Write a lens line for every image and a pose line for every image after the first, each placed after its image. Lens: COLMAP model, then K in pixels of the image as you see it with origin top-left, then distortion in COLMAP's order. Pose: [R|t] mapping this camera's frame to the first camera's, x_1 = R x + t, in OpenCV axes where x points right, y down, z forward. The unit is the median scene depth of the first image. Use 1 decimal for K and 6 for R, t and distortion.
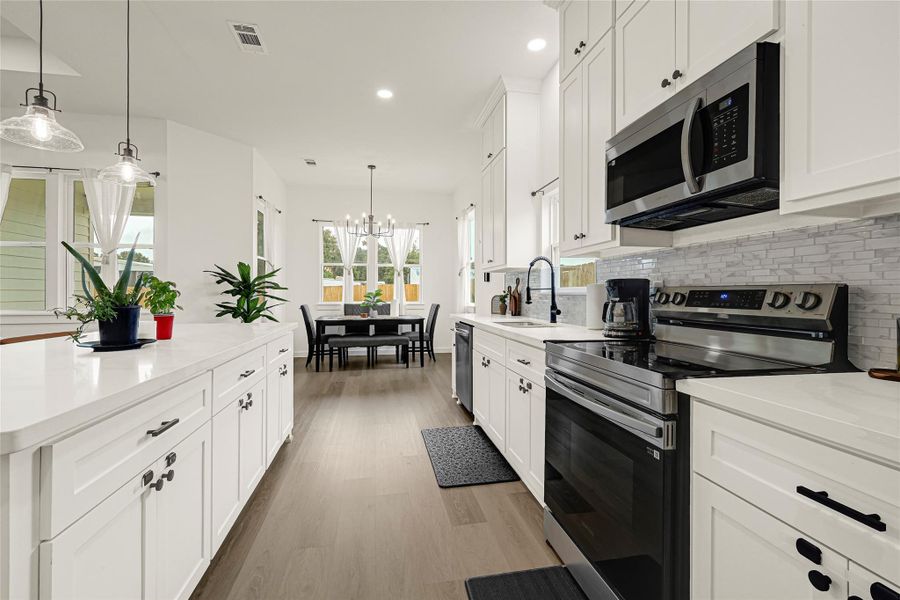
lens RADIAL K [[388.8, 0, 450.5], [0, 388.8, 293.1], [0, 0, 1]] dist [-0.003033, -0.000206]
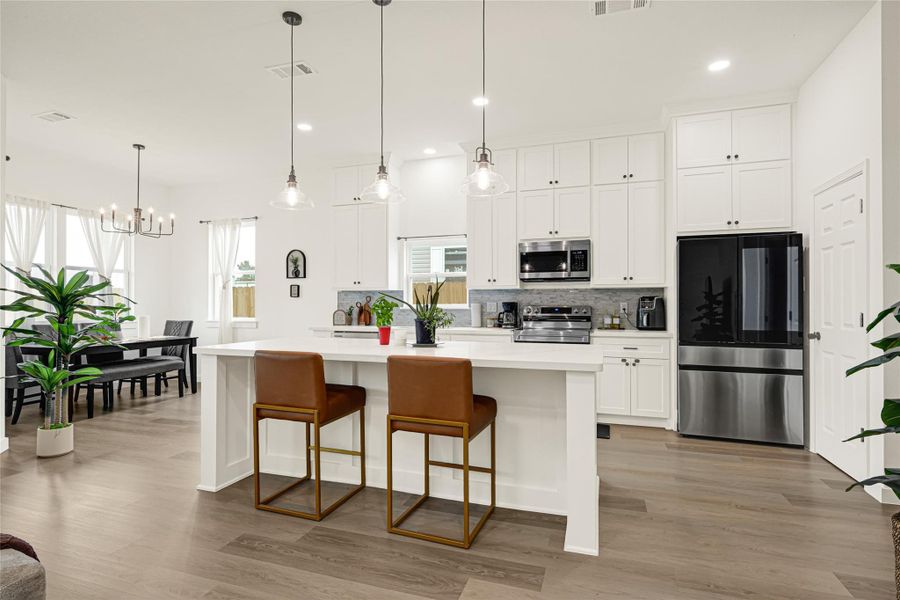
lens RADIAL K [[459.3, 0, 454.0], [0, 459.3, 305.1], [0, 0, 1]] dist [0.004855, 0.000340]
pose [[0.526227, 0.008653, 0.850300, -1.018899], [-0.003515, 0.999962, -0.008001, 0.001671], [-0.850337, 0.001222, 0.526238, -0.052496]]
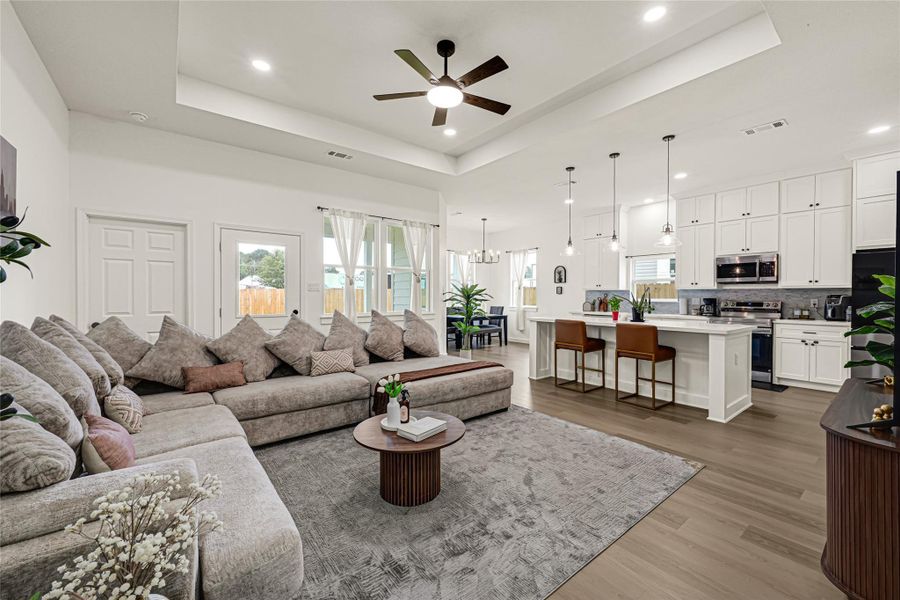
lens RADIAL K [[360.6, 0, 451.3], [0, 360.6, 298.0], [0, 0, 1]] dist [-0.000296, 0.000176]
pose [[0.908344, 0.010811, 0.418084, -1.447564], [-0.012100, 0.999927, 0.000431, -0.006190], [-0.418048, -0.005450, 0.908408, -0.431372]]
